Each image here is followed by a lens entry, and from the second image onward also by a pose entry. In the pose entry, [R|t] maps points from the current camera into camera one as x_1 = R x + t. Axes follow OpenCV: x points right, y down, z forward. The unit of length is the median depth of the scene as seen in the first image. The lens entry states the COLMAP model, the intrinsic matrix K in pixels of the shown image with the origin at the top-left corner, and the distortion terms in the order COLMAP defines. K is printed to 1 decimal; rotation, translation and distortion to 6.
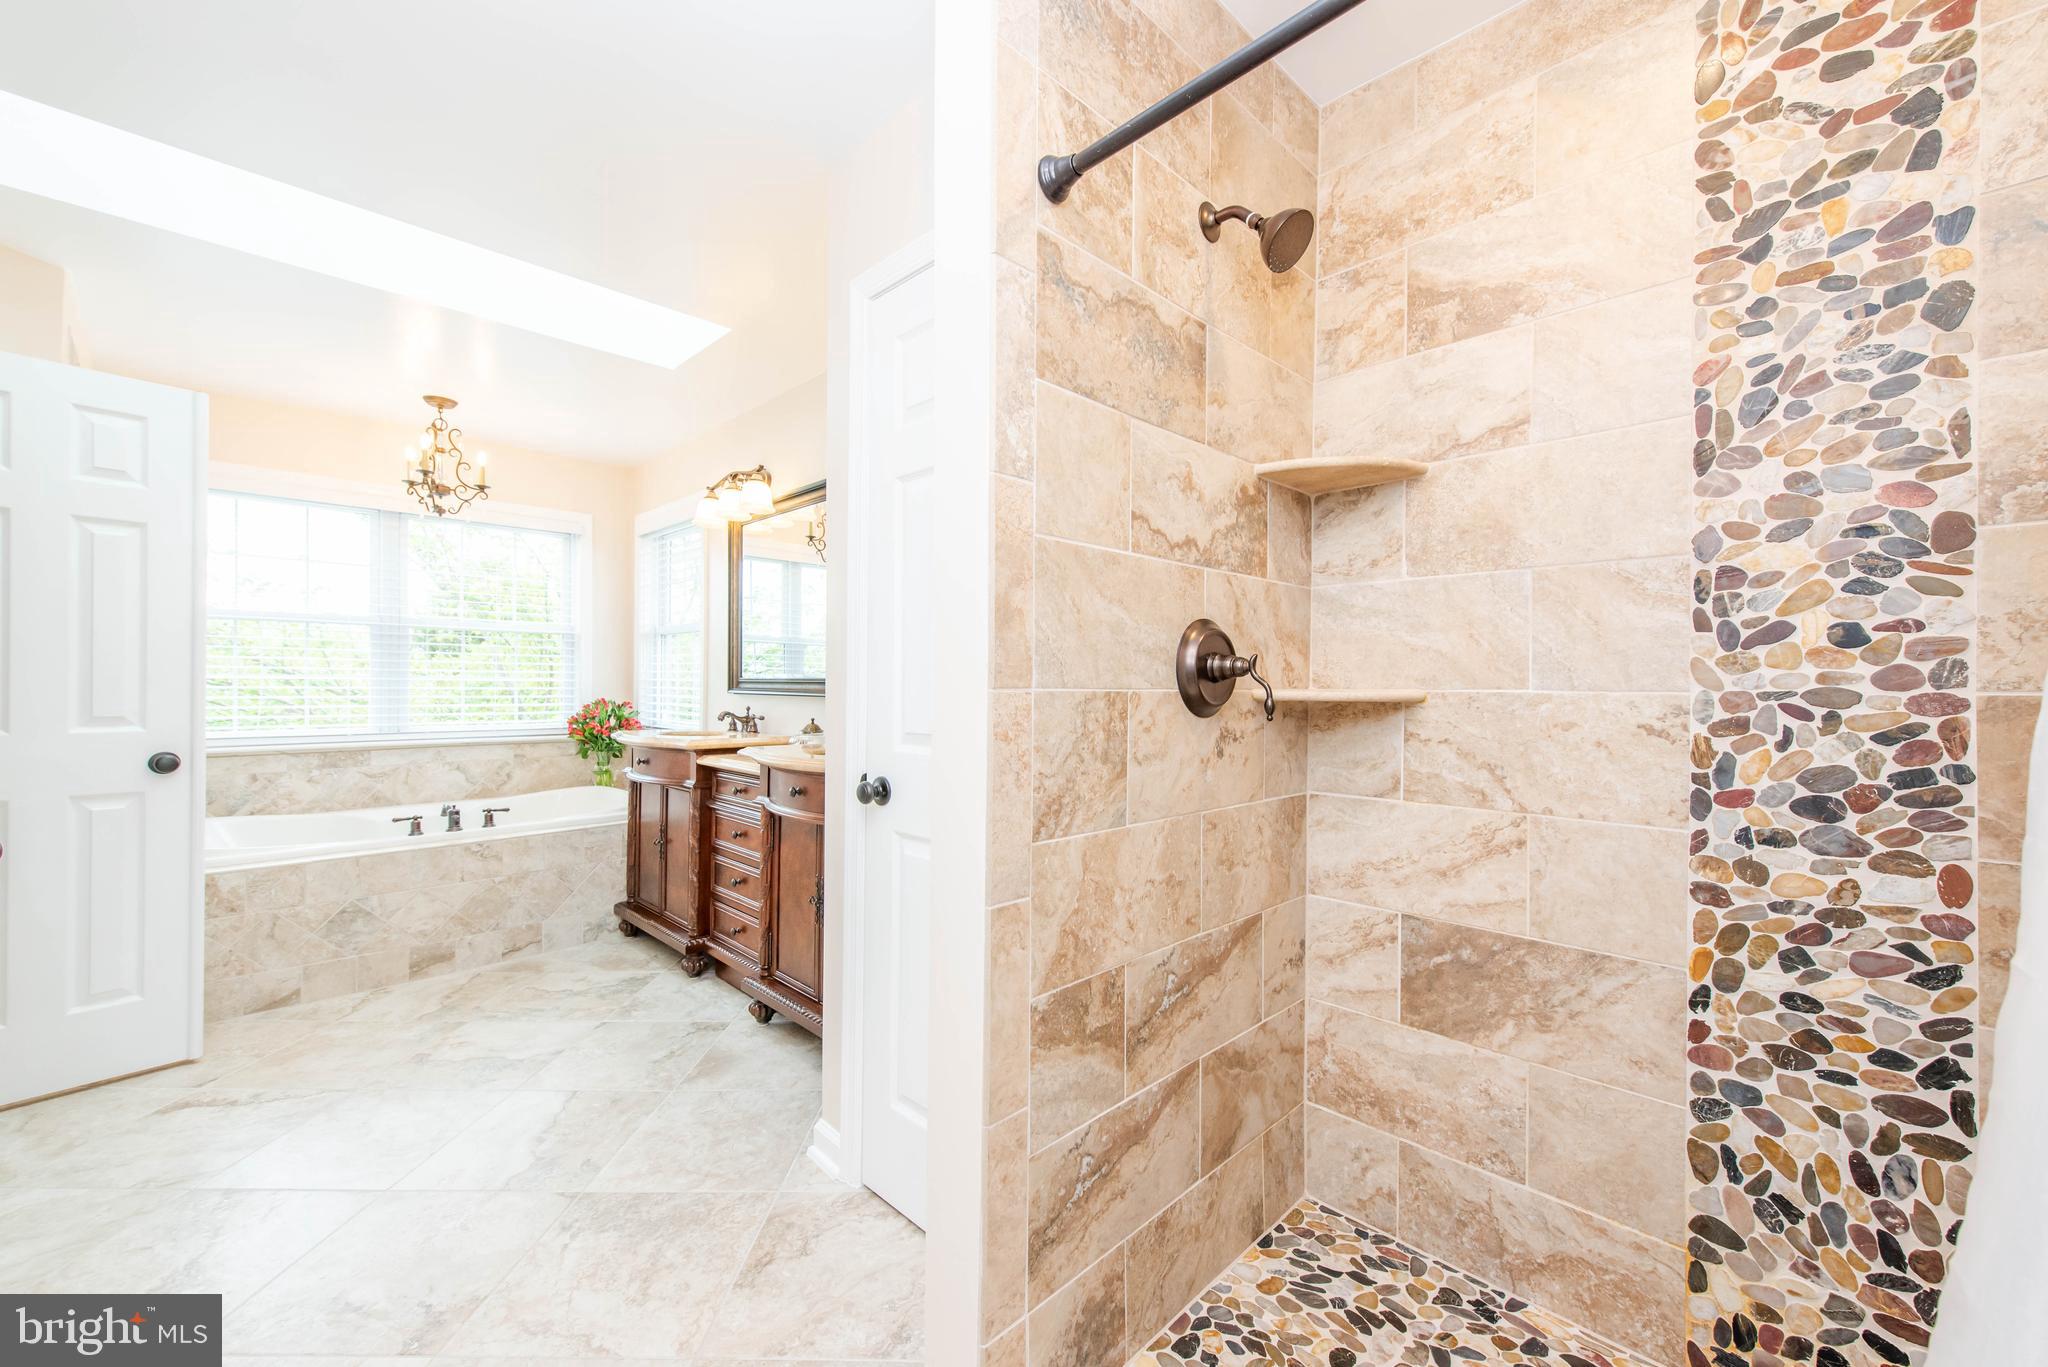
lens RADIAL K [[801.6, 0, 1027.1], [0, 801.6, 685.9], [0, 0, 1]] dist [0.015156, -0.004522]
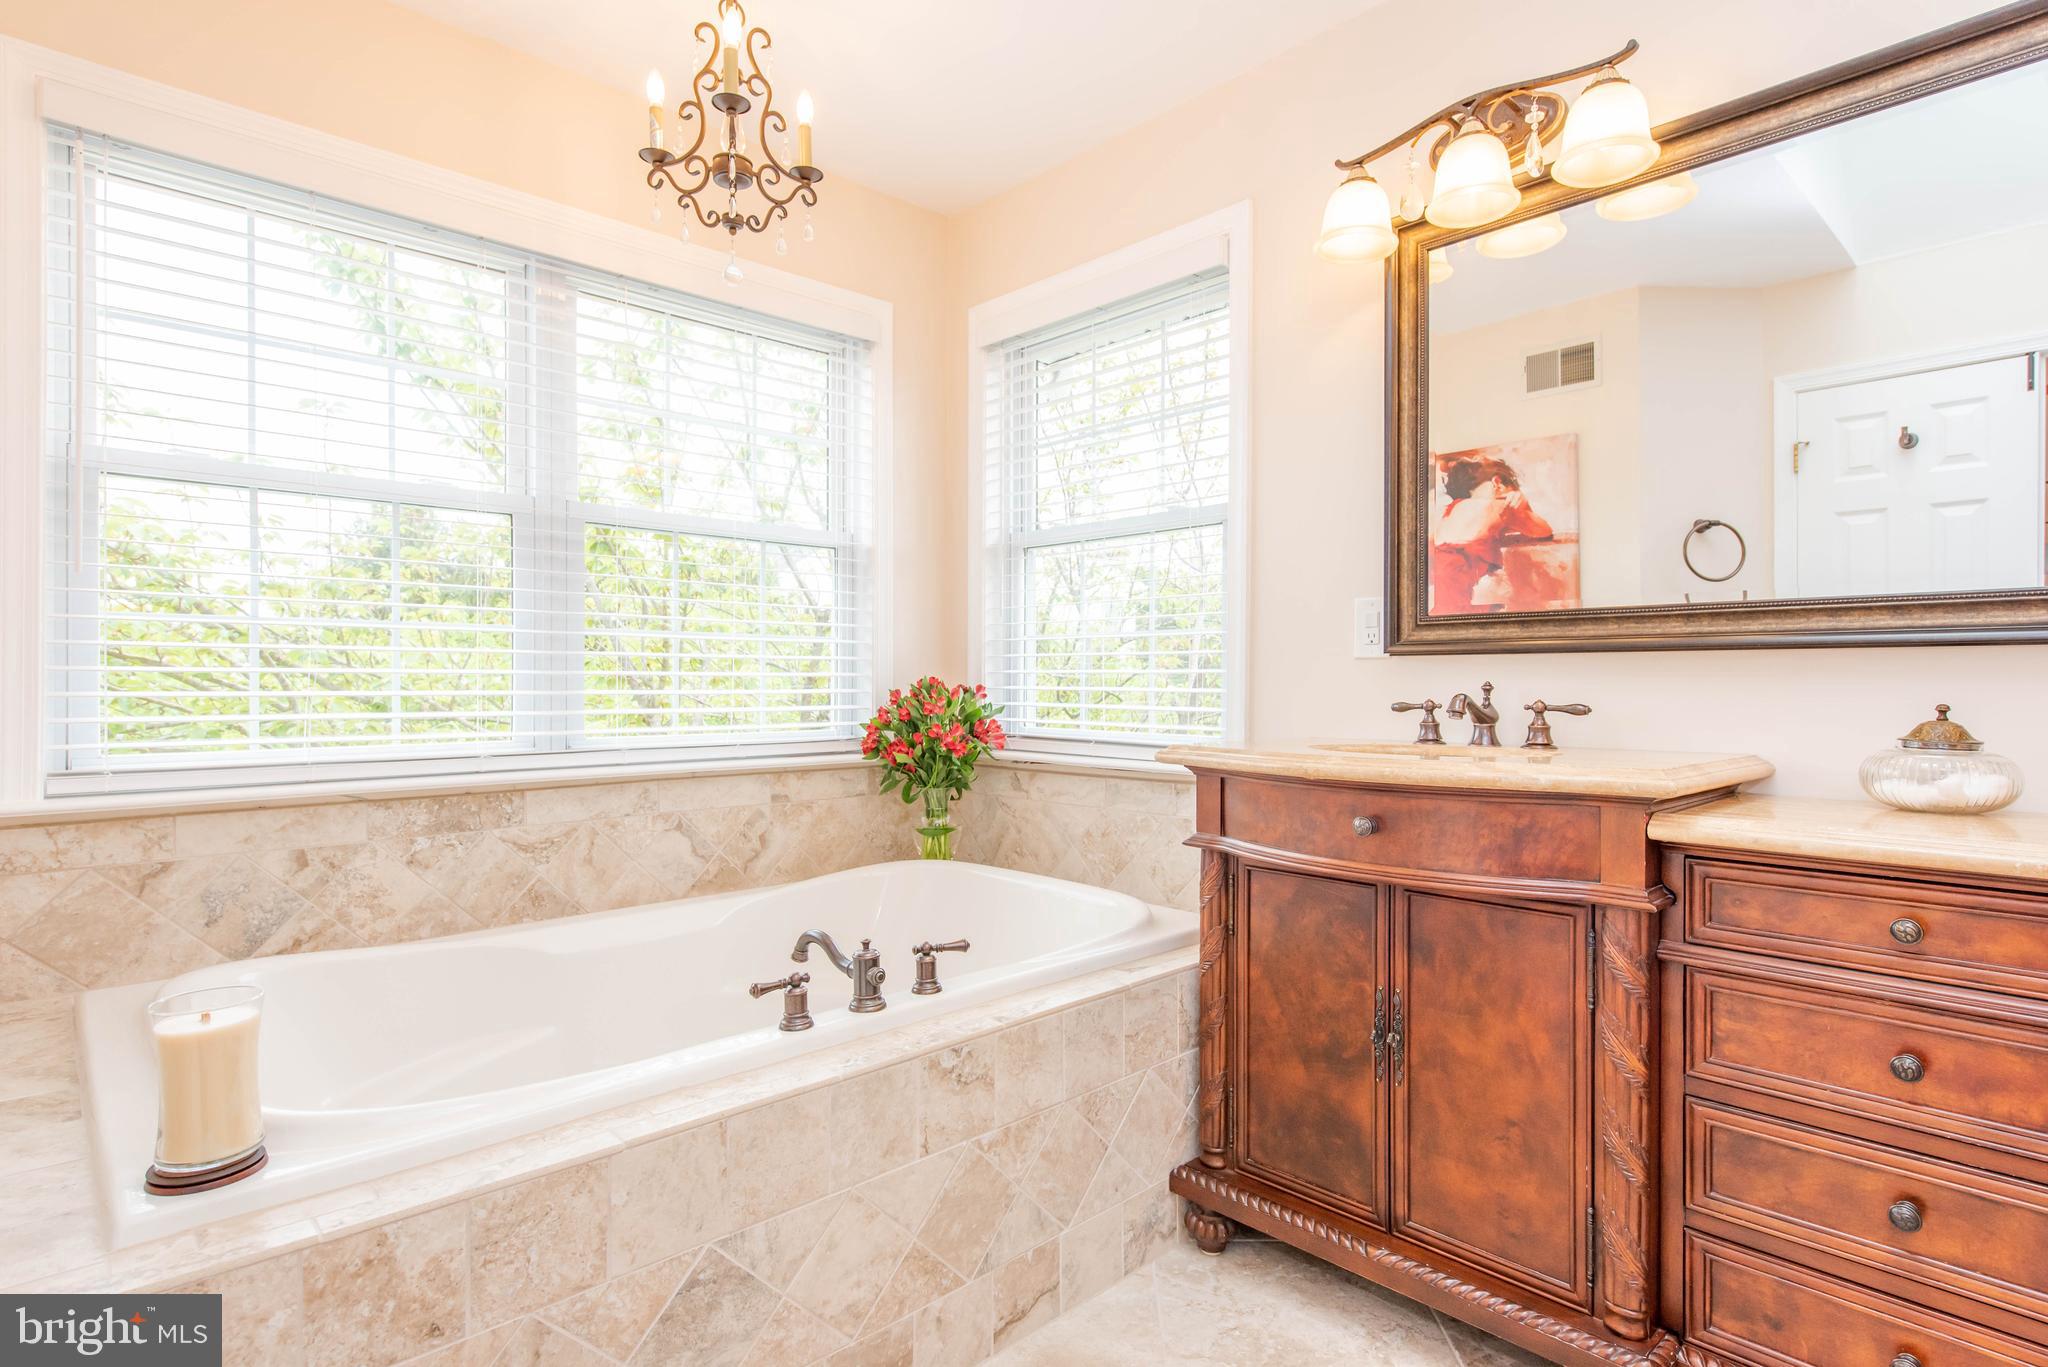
lens RADIAL K [[1060.8, 0, 1034.6], [0, 1060.8, 682.7], [0, 0, 1]] dist [0.005860, -0.001677]
pose [[0.999692, -0.007177, -0.023750, -0.613441], [0.007162, 0.999974, -0.000681, 0.026617], [0.023754, 0.000511, 0.999718, 0.497825]]
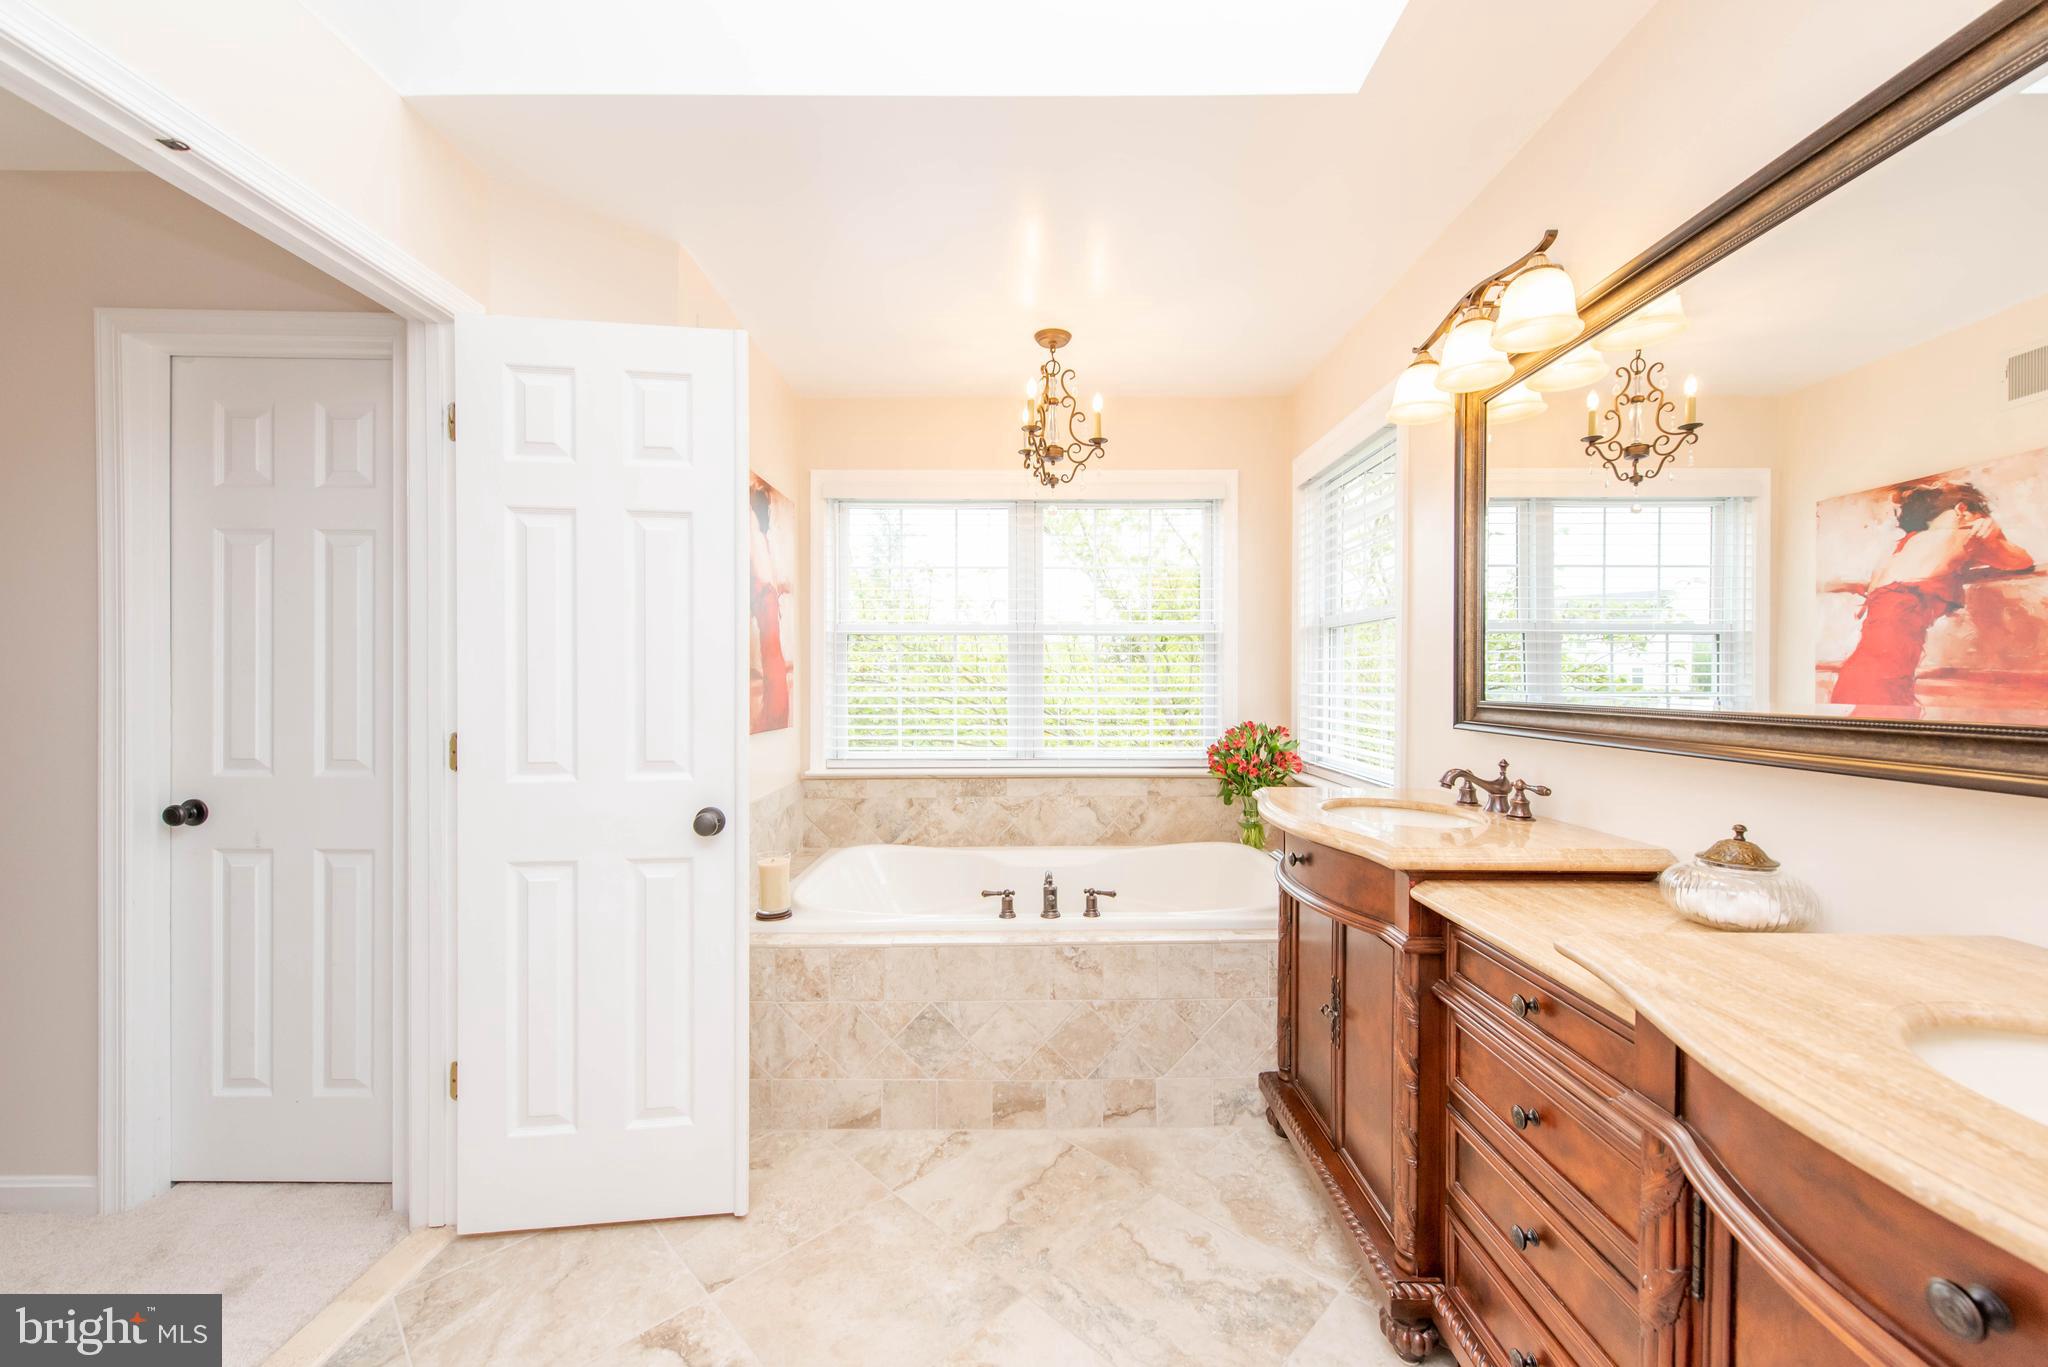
lens RADIAL K [[801.6, 0, 1031.0], [0, 801.6, 686.9], [0, 0, 1]] dist [0.015156, -0.004522]
pose [[0.711719, -0.001881, -0.702462, -0.224233], [0.004278, 0.999989, 0.001658, -0.023542], [0.702451, -0.004185, 0.711720, 0.482860]]
